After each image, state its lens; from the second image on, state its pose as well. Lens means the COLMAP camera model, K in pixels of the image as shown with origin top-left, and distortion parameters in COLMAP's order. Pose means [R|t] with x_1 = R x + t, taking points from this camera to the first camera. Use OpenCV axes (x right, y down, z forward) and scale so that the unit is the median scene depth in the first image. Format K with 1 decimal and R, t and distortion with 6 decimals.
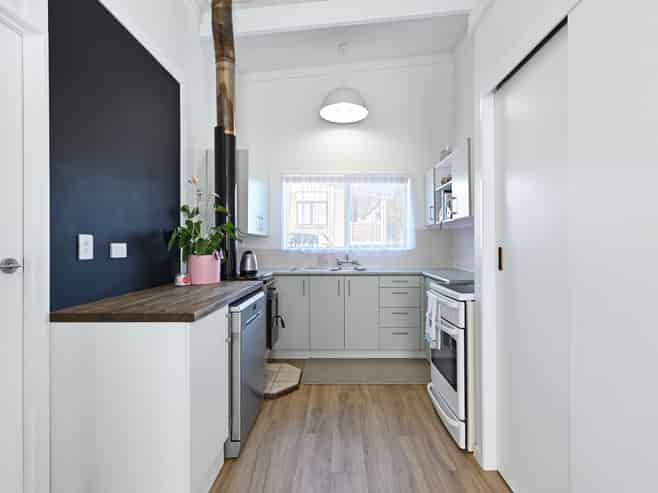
lens RADIAL K [[298.1, 0, 327.1], [0, 298.1, 246.0], [0, 0, 1]] dist [-0.002960, 0.000112]
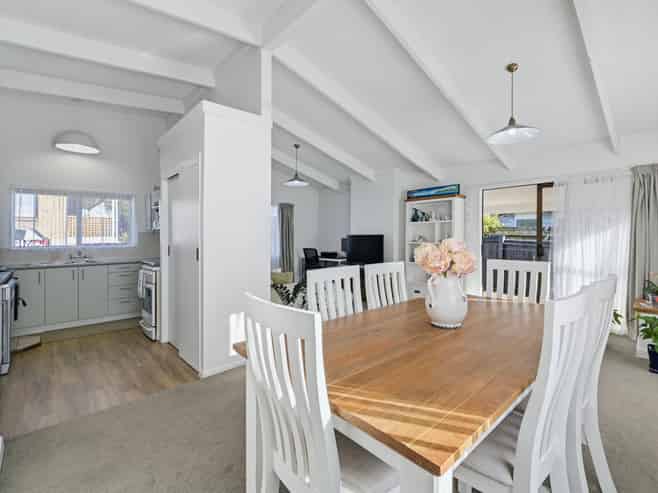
lens RADIAL K [[298.1, 0, 313.0], [0, 298.1, 232.7], [0, 0, 1]] dist [-0.002960, 0.000112]
pose [[0.717378, 0.006515, 0.696654, -0.144007], [0.007429, 0.999828, -0.017001, -0.029386], [-0.696644, 0.017372, 0.717206, -0.875371]]
